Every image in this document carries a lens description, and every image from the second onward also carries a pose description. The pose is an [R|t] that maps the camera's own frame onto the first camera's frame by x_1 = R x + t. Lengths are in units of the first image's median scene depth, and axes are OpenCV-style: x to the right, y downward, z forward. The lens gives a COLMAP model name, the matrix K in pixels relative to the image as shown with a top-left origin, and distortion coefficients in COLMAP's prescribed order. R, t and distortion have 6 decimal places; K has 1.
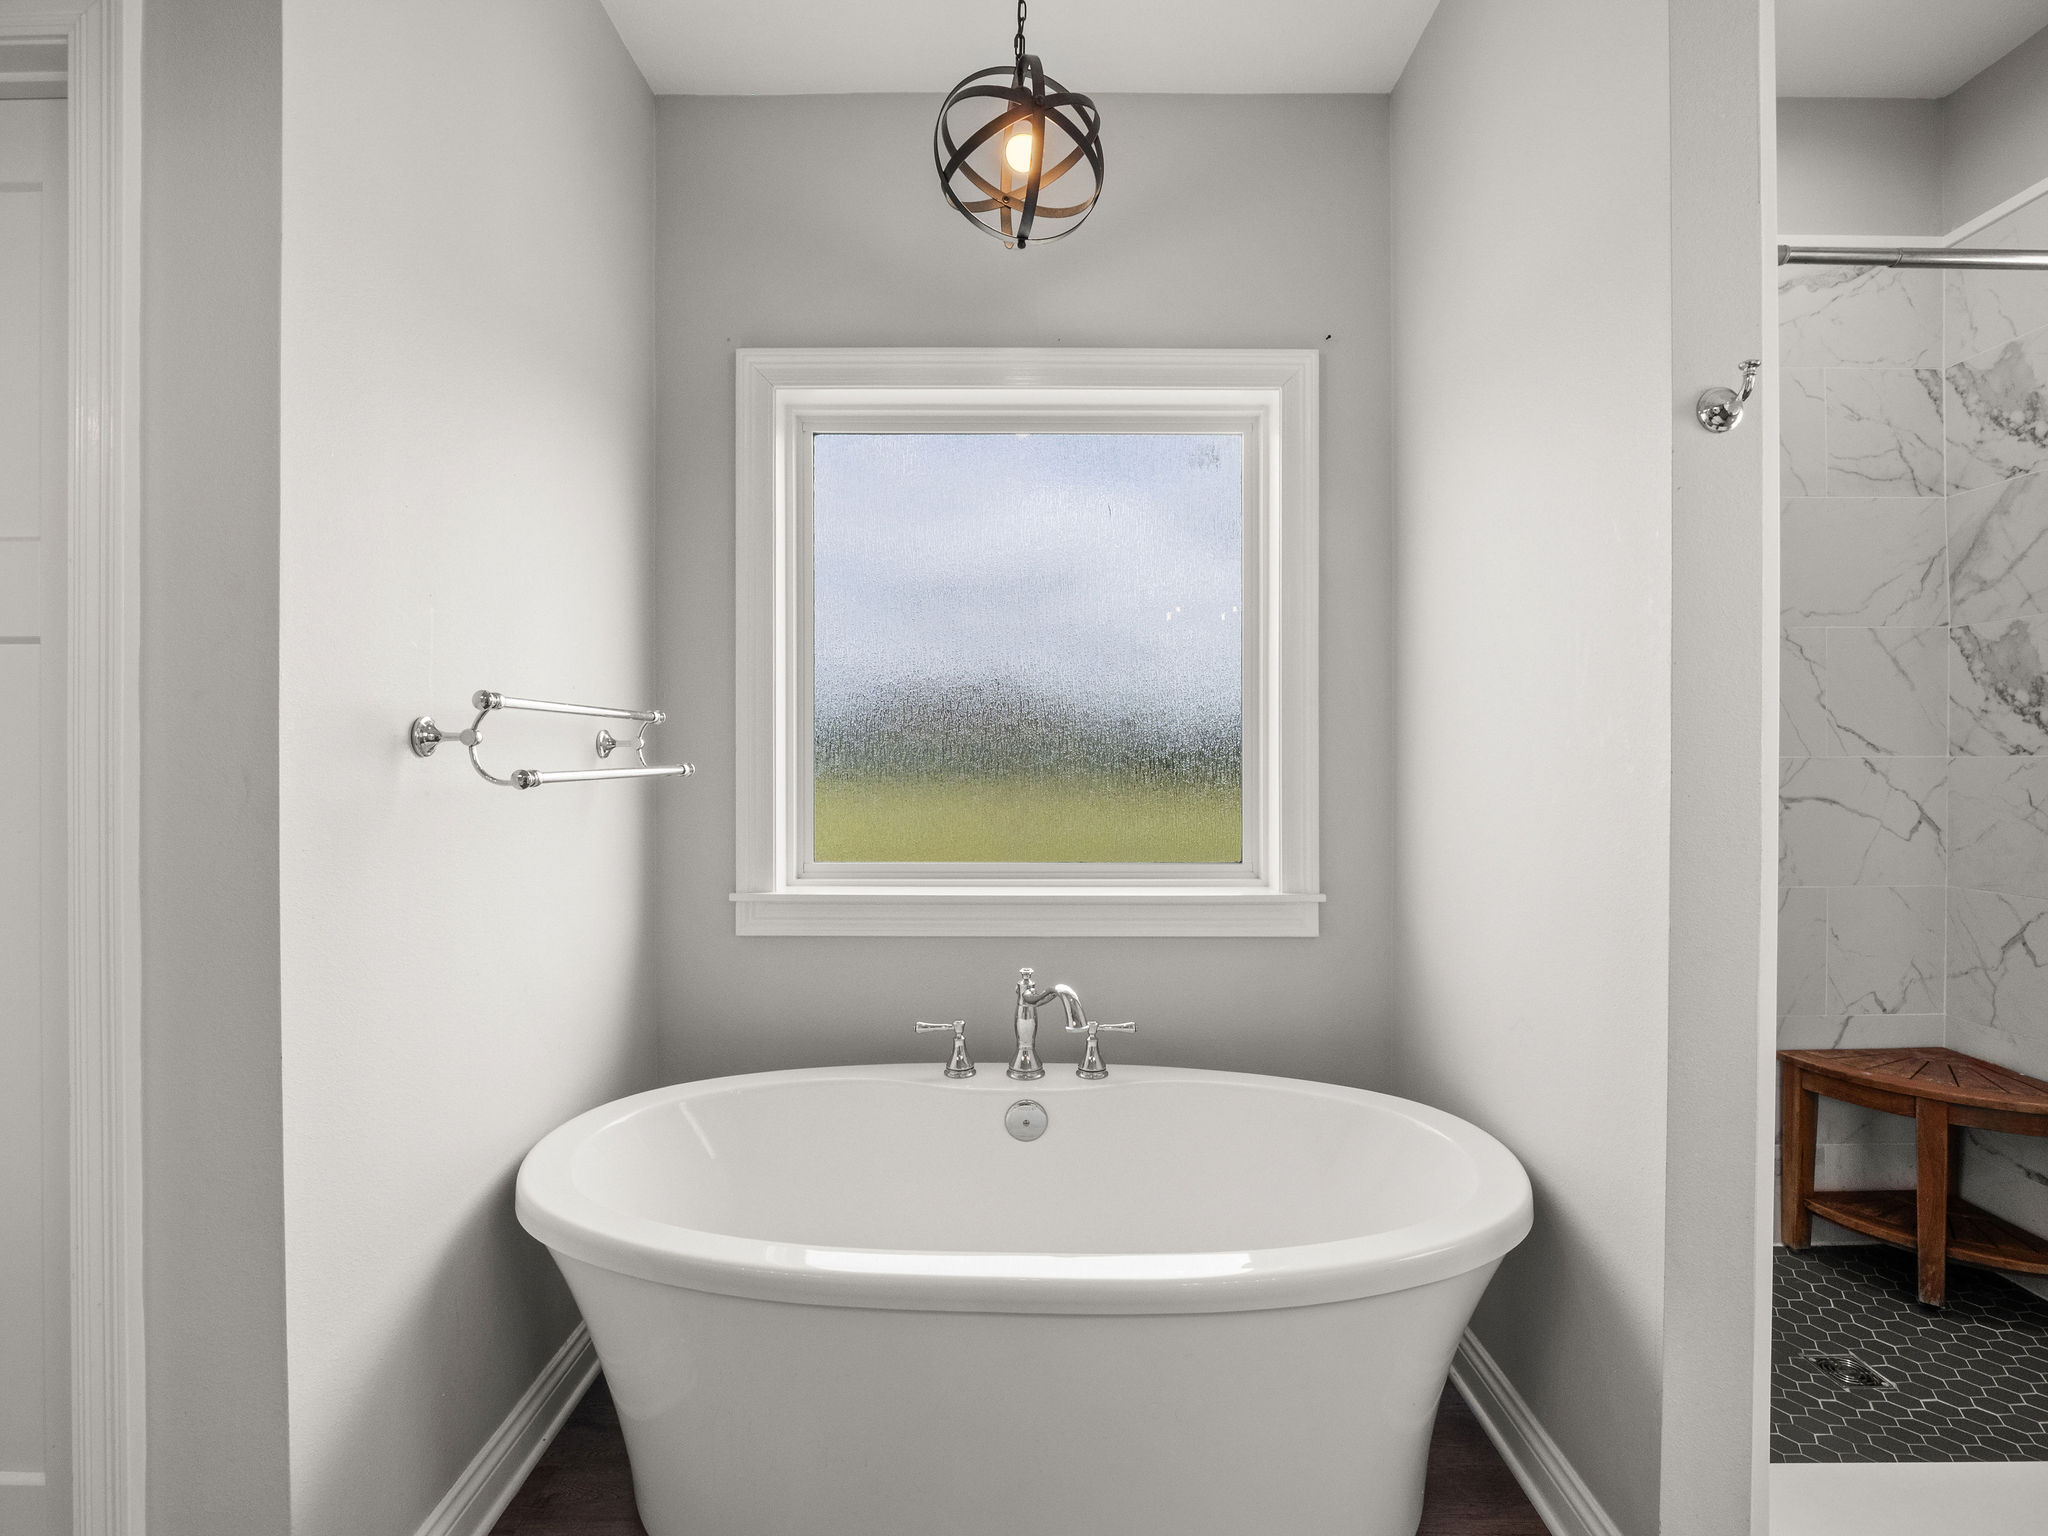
lens RADIAL K [[1056.4, 0, 1032.2], [0, 1056.4, 724.9], [0, 0, 1]] dist [0.002628, 0.000613]
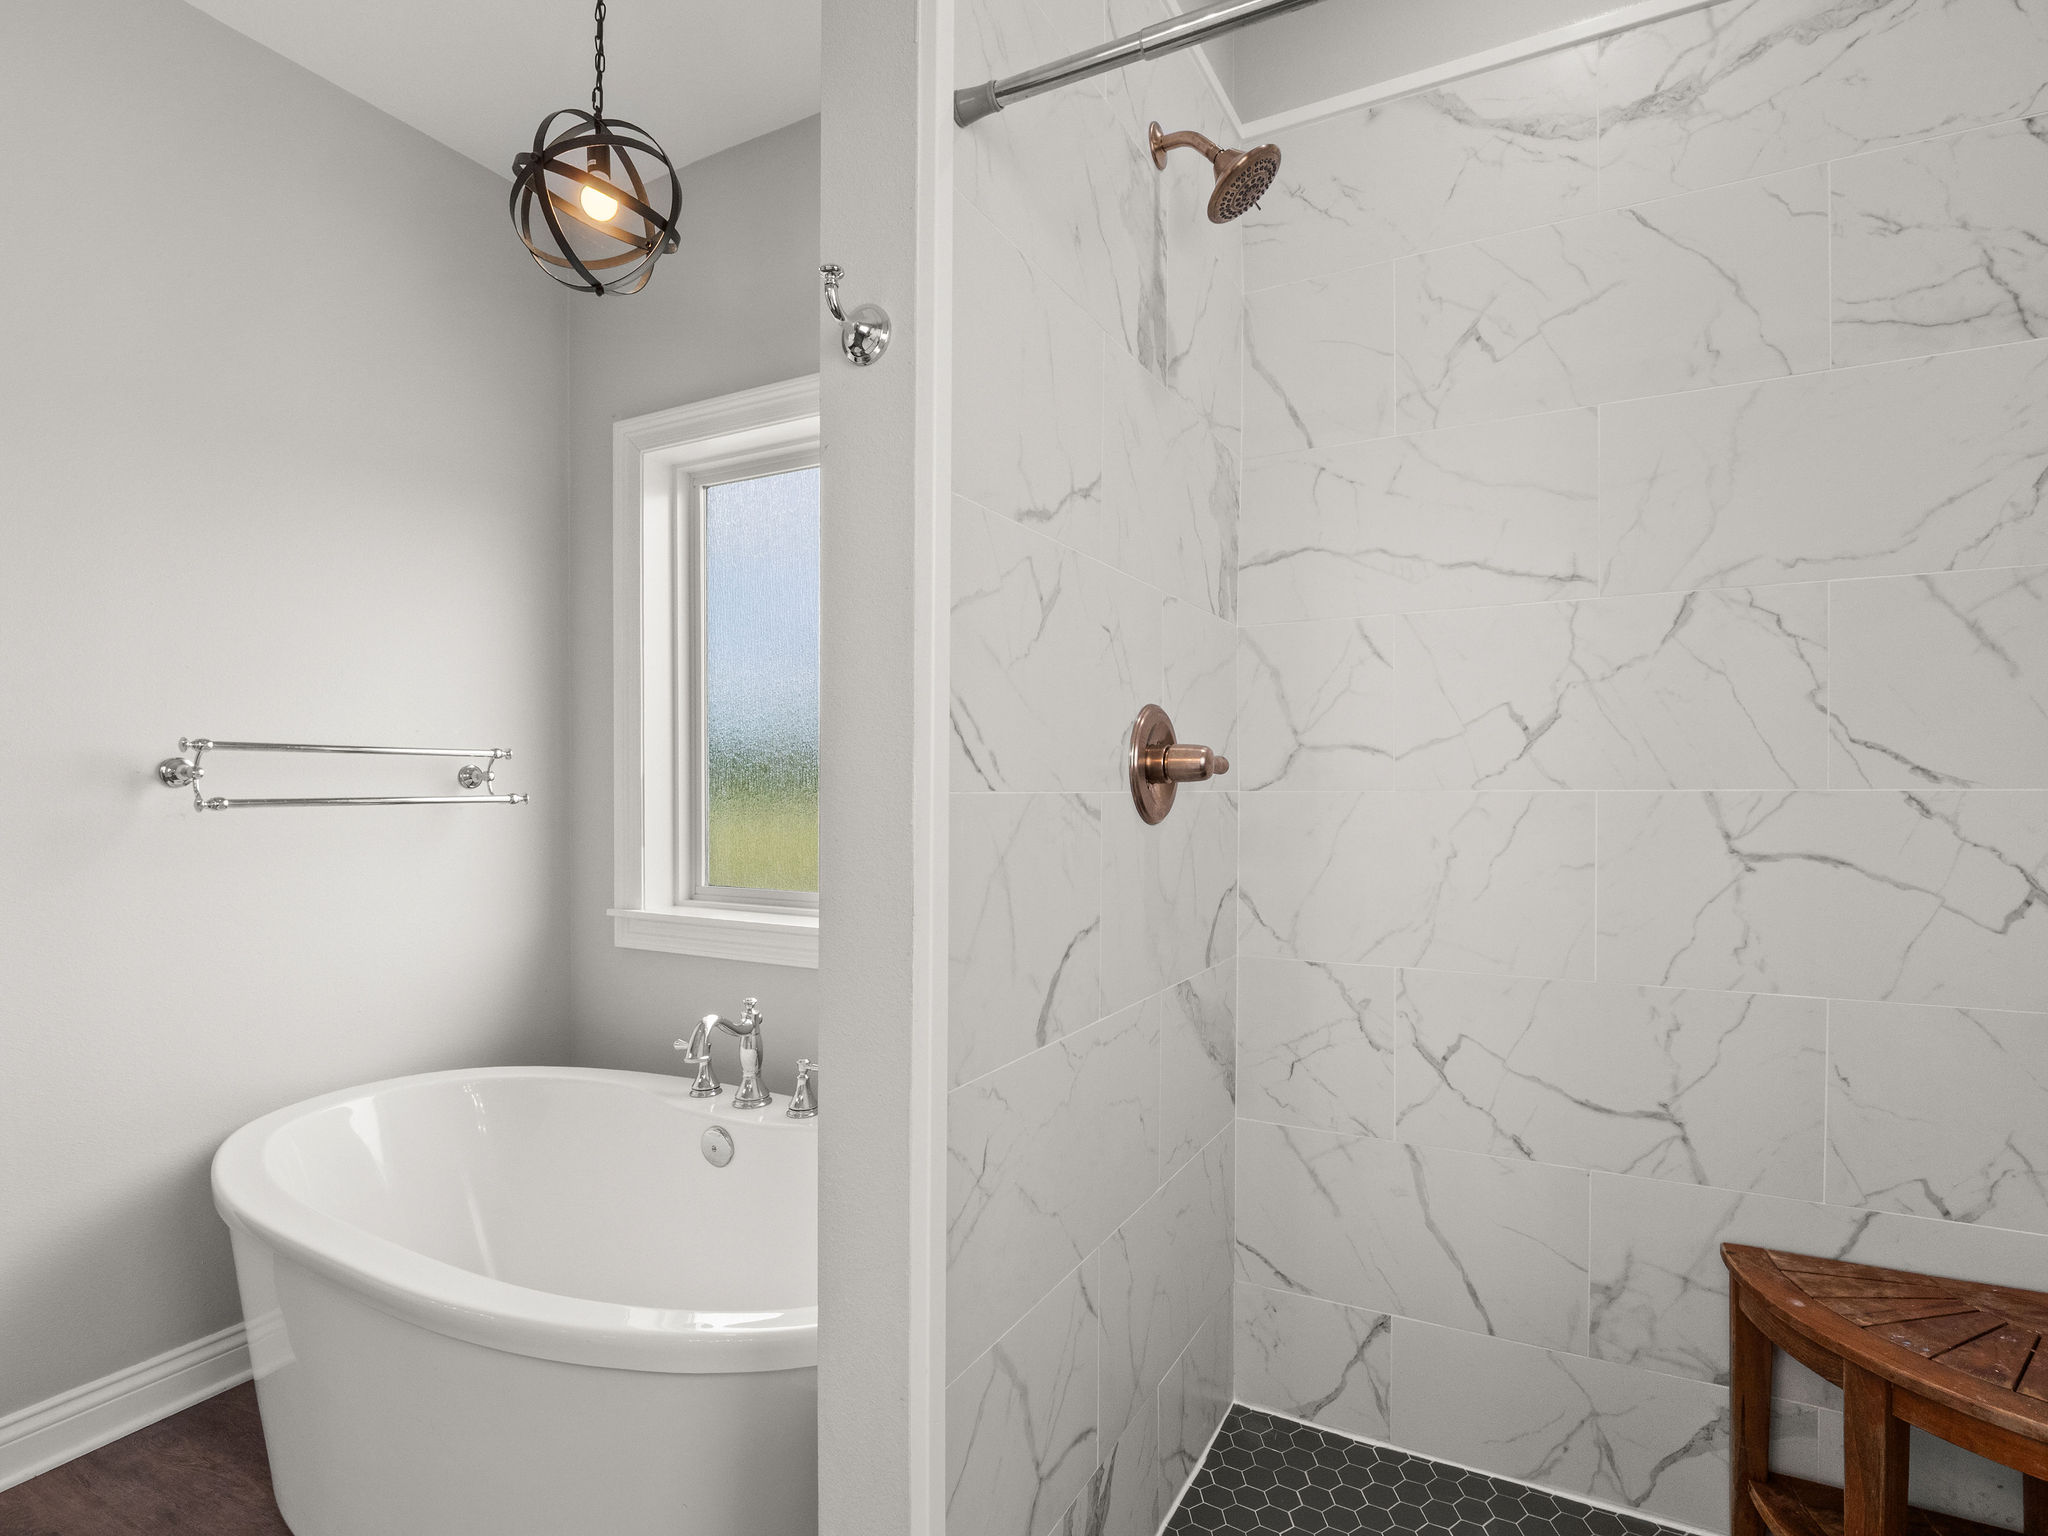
lens RADIAL K [[1074.3, 0, 1024.0], [0, 1074.3, 768.0], [0, 0, 1]] dist [-0.003401, -0.000629]
pose [[0.869197, -0.007580, -0.494407, 0.651984], [0.014788, 0.999834, 0.010670, 0.003601], [0.494244, -0.016586, 0.869165, 0.220012]]
